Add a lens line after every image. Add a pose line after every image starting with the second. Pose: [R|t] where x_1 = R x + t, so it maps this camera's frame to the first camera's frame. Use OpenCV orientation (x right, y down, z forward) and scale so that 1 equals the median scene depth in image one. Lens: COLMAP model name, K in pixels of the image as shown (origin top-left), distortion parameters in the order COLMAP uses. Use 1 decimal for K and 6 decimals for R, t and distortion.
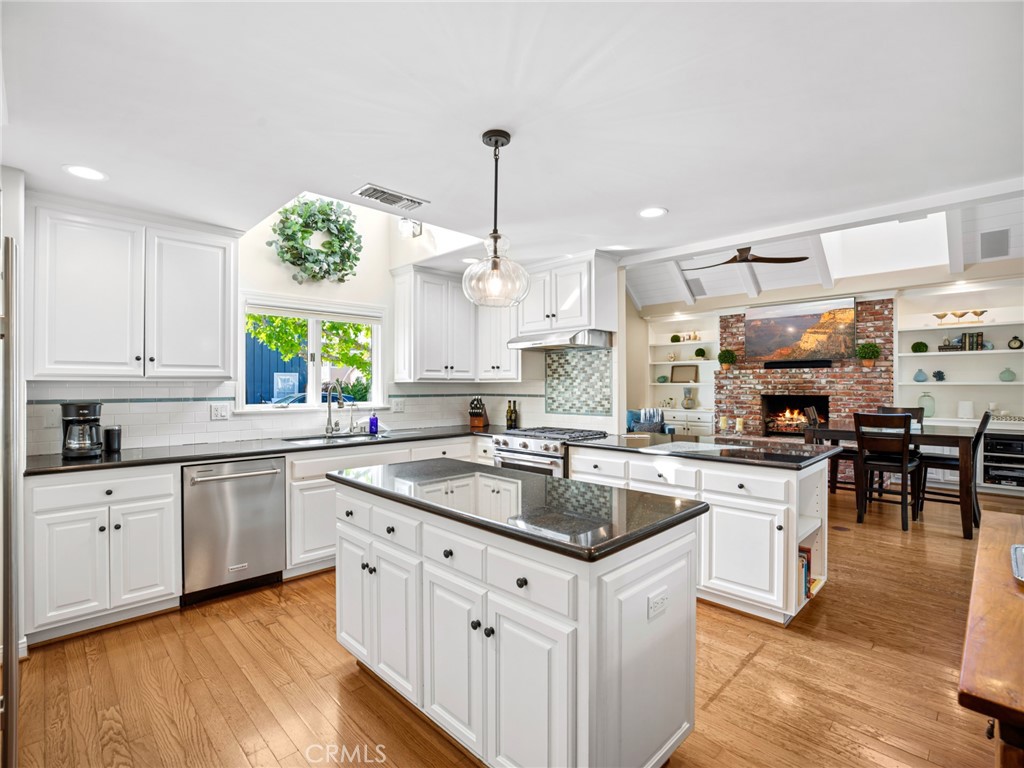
lens RADIAL K [[484.8, 0, 512.0], [0, 484.8, 384.0], [0, 0, 1]] dist [-0.058144, 0.021113]
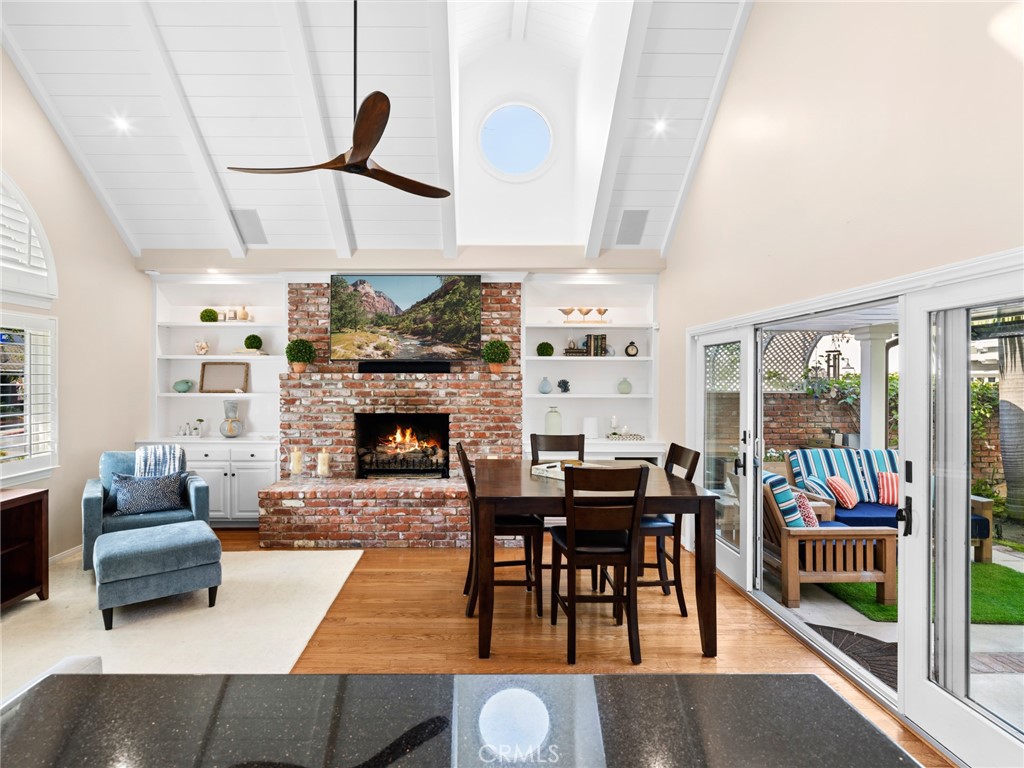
lens RADIAL K [[541.7, 0, 482.7], [0, 541.7, 380.3], [0, 0, 1]] dist [-0.004046, 0.000349]
pose [[0.694539, 0.001052, 0.719454, 0.140193], [-0.004532, 0.999985, 0.002914, -0.027721], [-0.719441, -0.005284, 0.694534, 0.435081]]
